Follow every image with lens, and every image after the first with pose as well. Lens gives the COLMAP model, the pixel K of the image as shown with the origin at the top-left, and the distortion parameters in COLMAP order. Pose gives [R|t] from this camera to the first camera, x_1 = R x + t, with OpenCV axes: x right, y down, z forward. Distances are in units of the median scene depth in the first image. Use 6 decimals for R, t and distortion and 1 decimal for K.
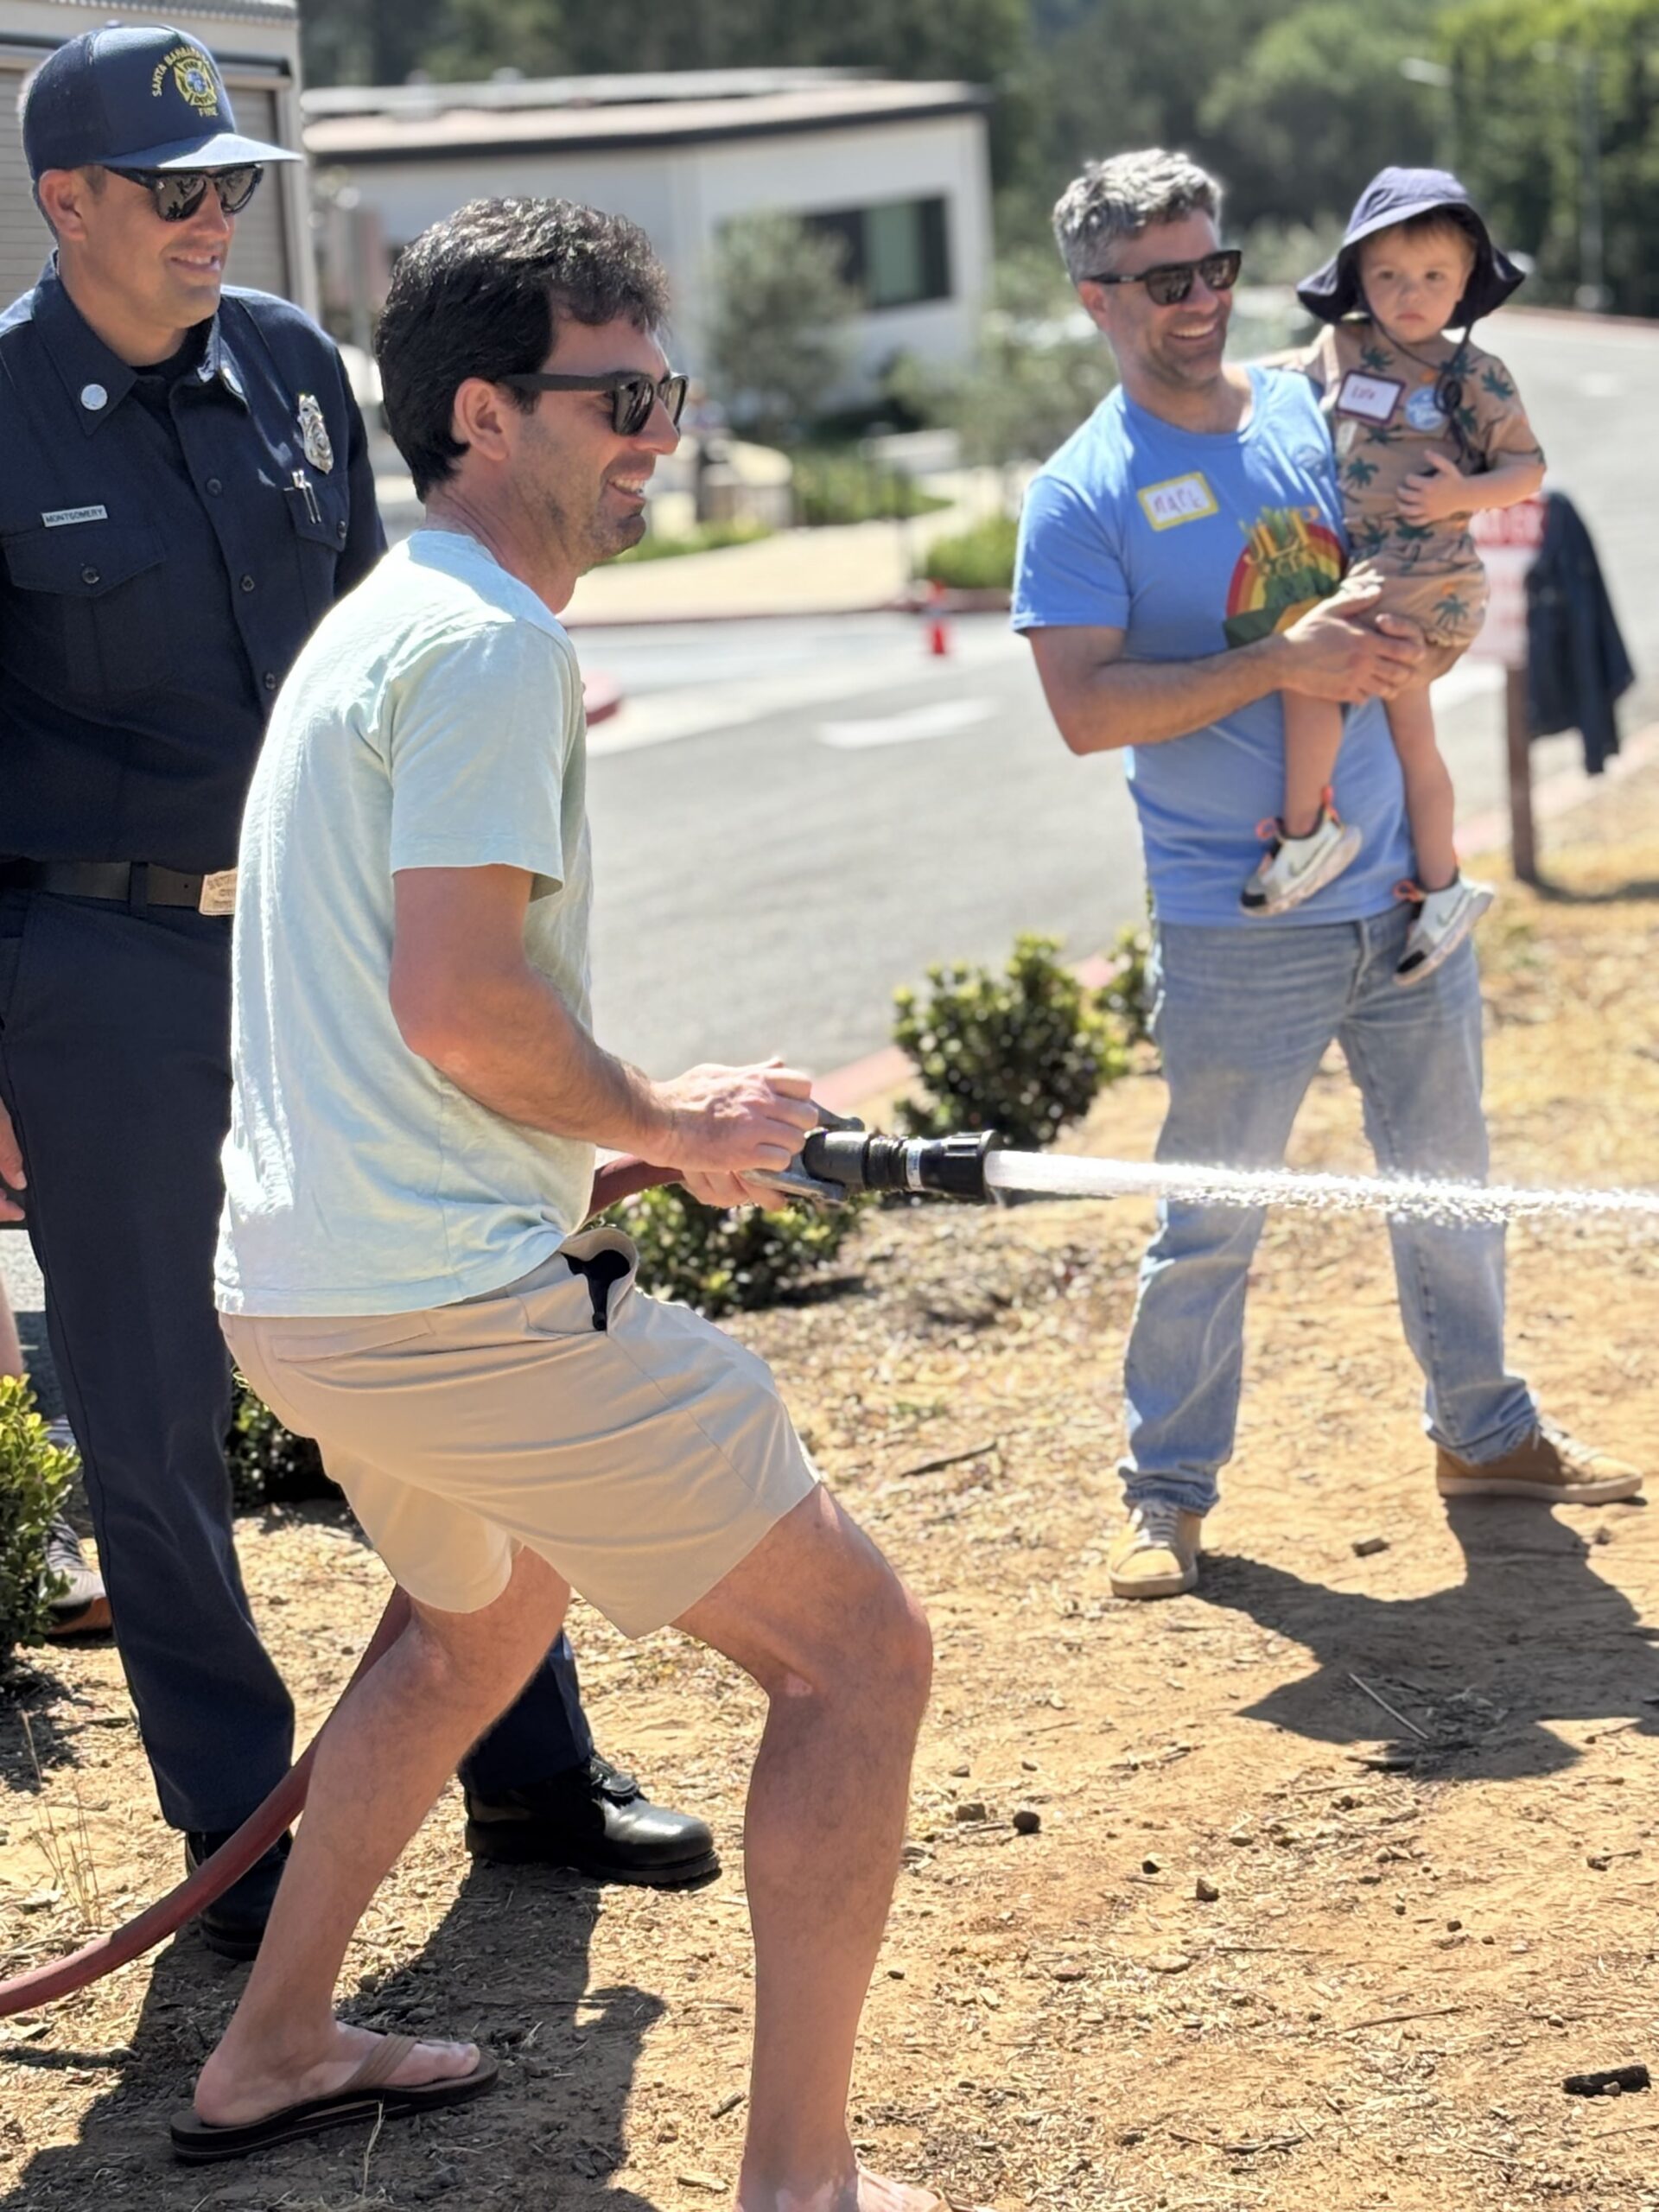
lens RADIAL K [[4601.0, 0, 829.5], [0, 4601.0, 1106.0], [0, 0, 1]] dist [0.132299, -0.016423]
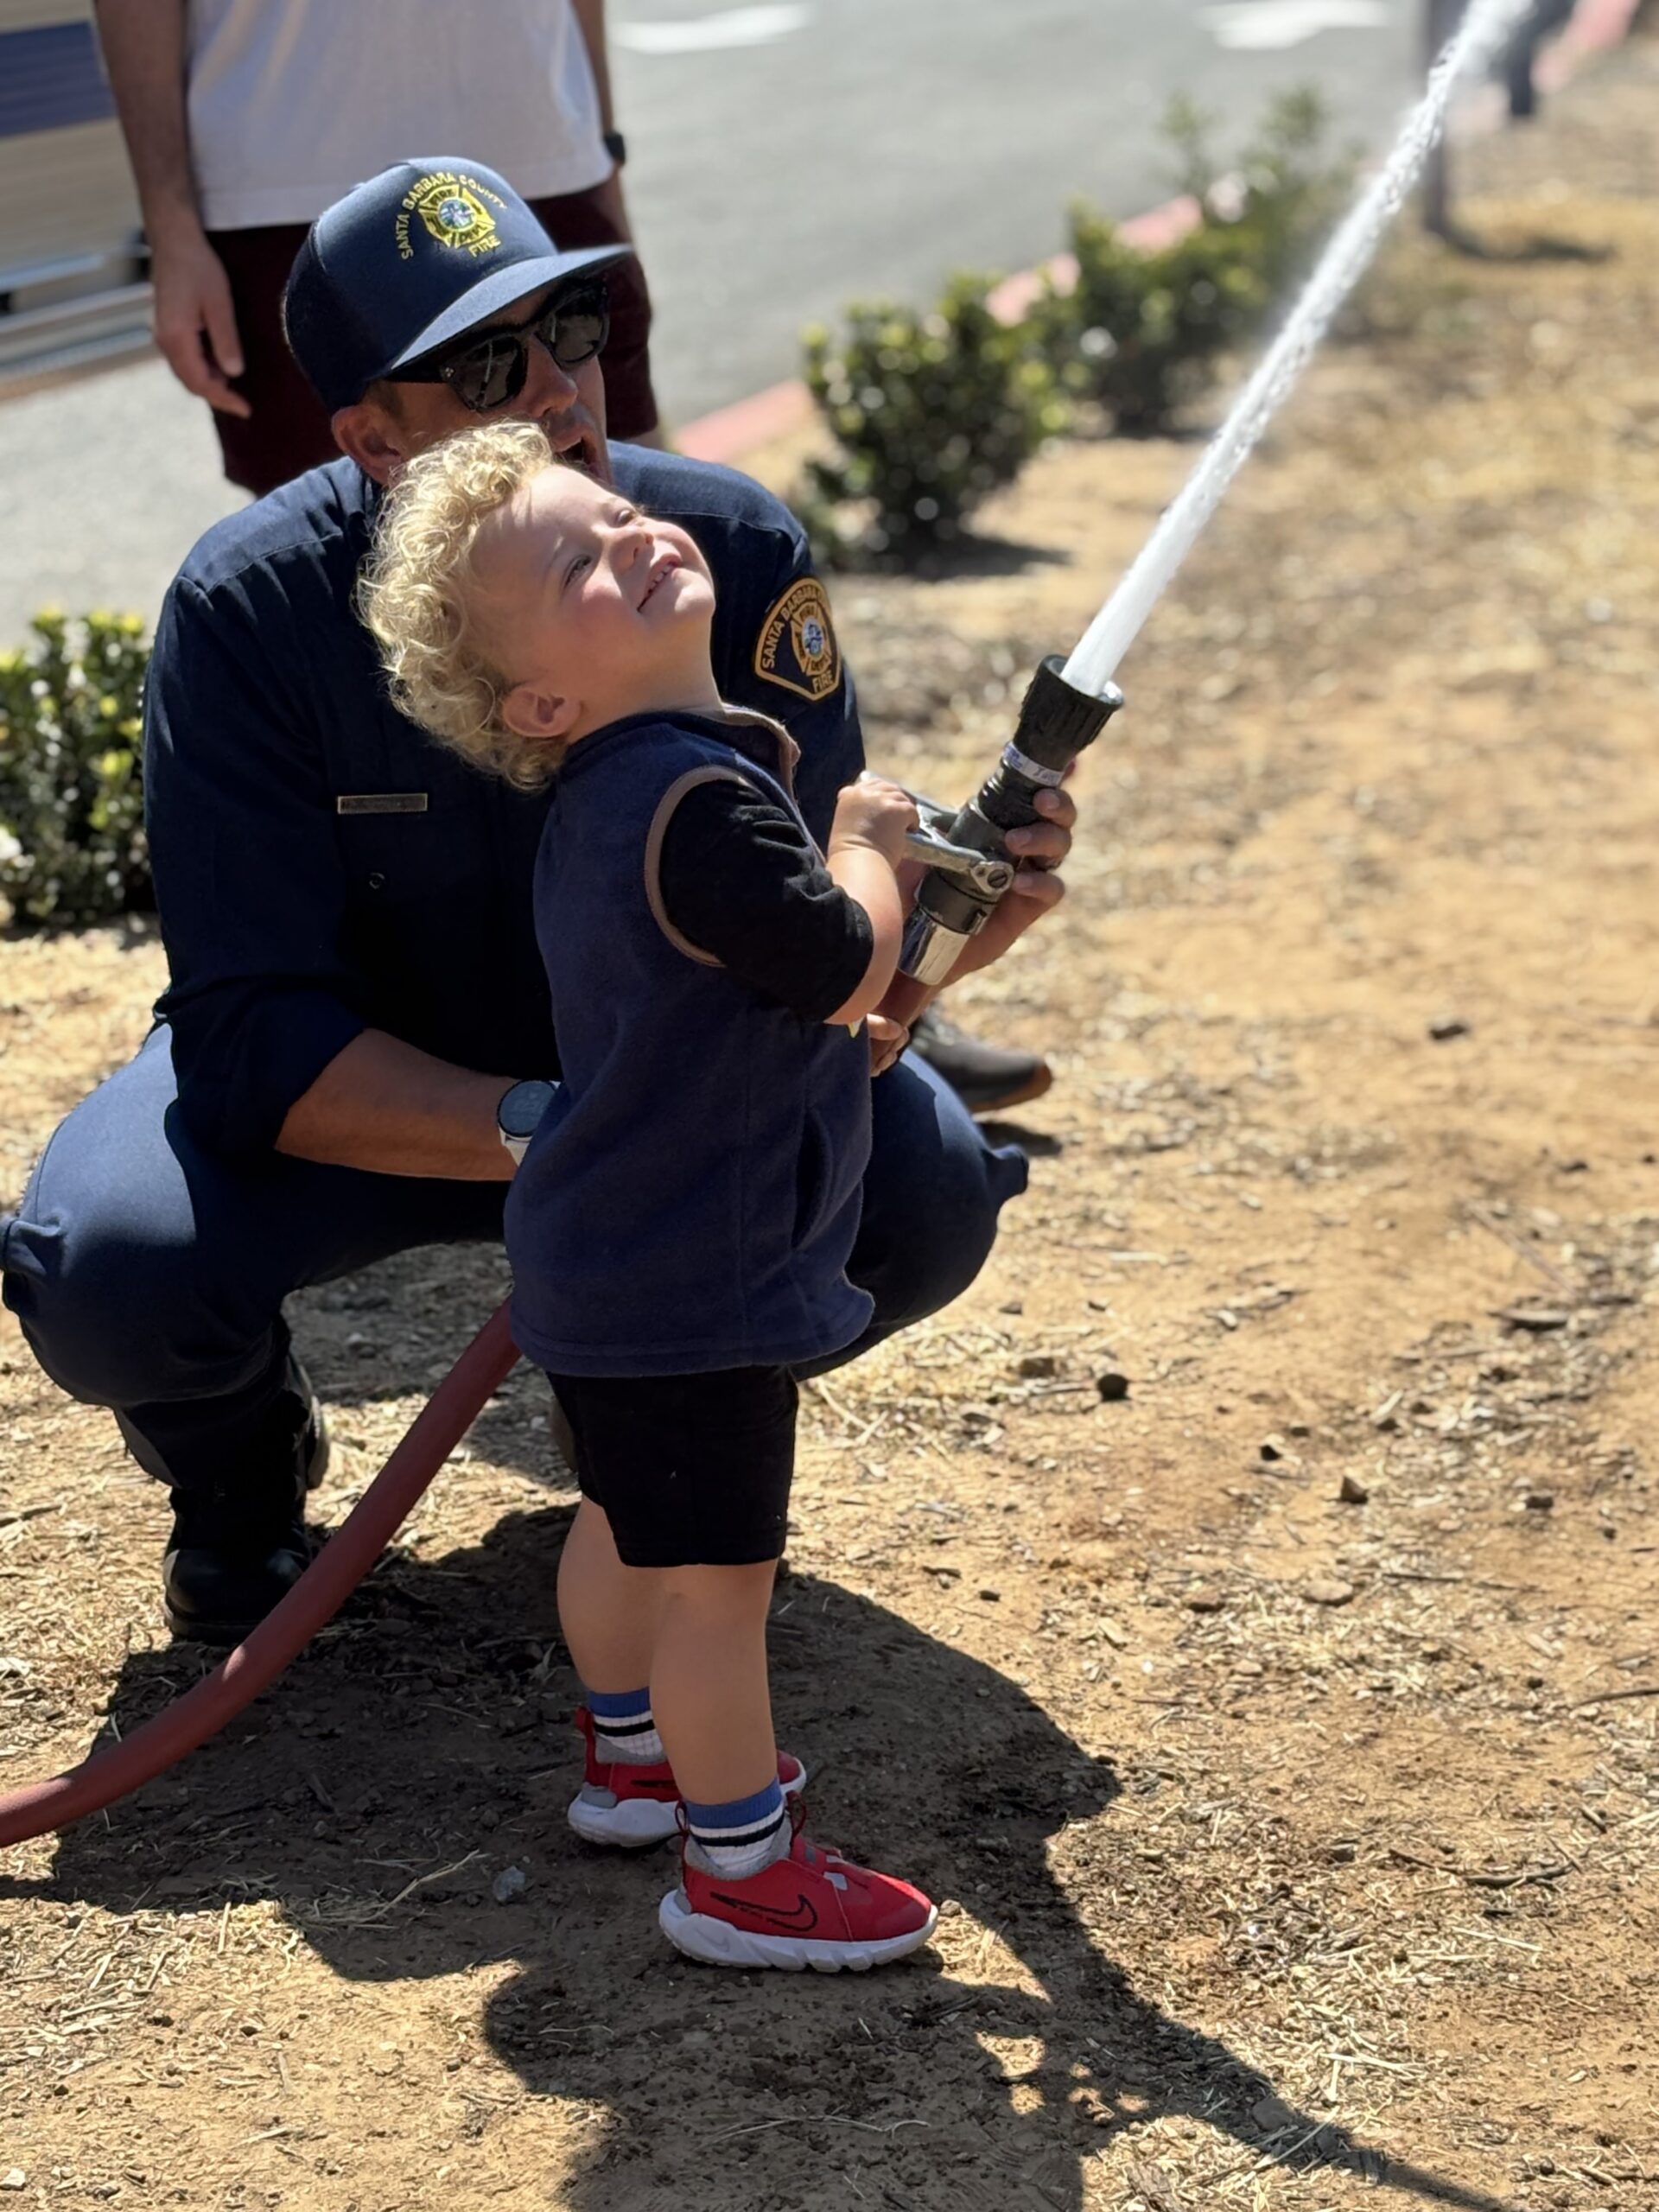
lens RADIAL K [[4601.0, 0, 829.5], [0, 4601.0, 1106.0], [0, 0, 1]] dist [0.132299, -0.016423]
pose [[0.997484, 0.035946, 0.061107, -0.065407], [-0.044366, 0.988790, 0.142566, -0.009664], [-0.055297, -0.144919, 0.987897, 0.219612]]
